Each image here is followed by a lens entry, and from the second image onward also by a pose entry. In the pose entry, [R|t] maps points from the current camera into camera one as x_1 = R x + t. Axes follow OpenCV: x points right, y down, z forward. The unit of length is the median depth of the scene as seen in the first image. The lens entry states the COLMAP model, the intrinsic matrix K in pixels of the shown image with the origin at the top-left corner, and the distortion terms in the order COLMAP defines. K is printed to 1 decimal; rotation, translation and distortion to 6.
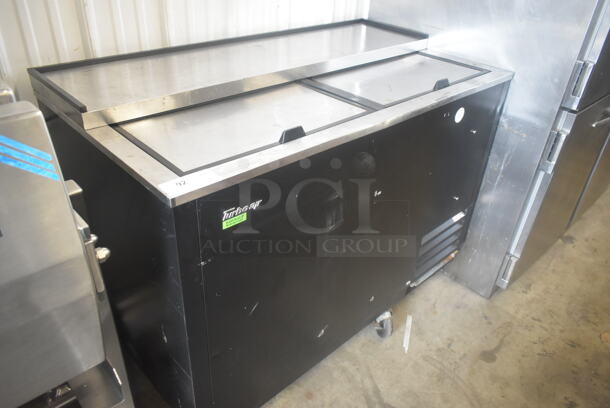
lens RADIAL K [[470.9, 0, 305.0], [0, 470.9, 204.0], [0, 0, 1]] dist [-0.004909, 0.001914]
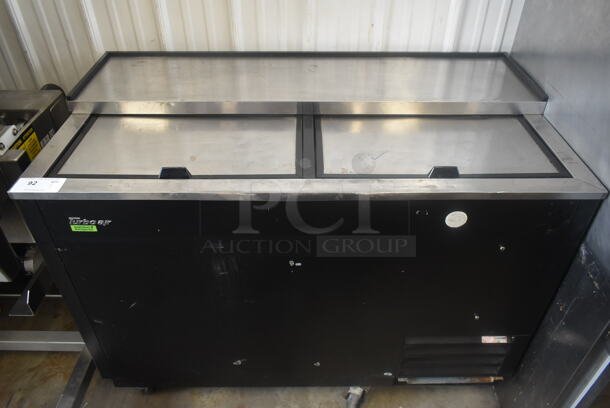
lens RADIAL K [[462.6, 0, 305.0], [0, 462.6, 204.0], [0, 0, 1]] dist [-0.002761, -0.007129]
pose [[0.727587, 0.385675, -0.567337, 0.649014], [-0.336620, 0.921312, 0.194606, -0.316836], [0.597749, 0.049384, 0.800161, 0.317949]]
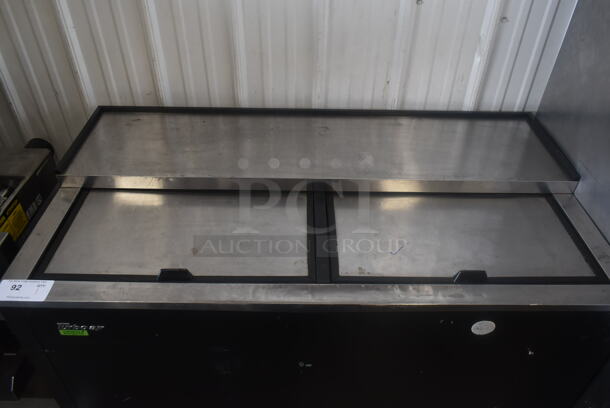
lens RADIAL K [[470.9, 0, 305.0], [0, 470.9, 204.0], [0, 0, 1]] dist [-0.004909, 0.001914]
pose [[0.728597, 0.405379, -0.552100, 0.514829], [-0.349381, 0.913262, 0.209489, -0.468585], [0.589135, 0.040260, 0.807031, 0.342894]]
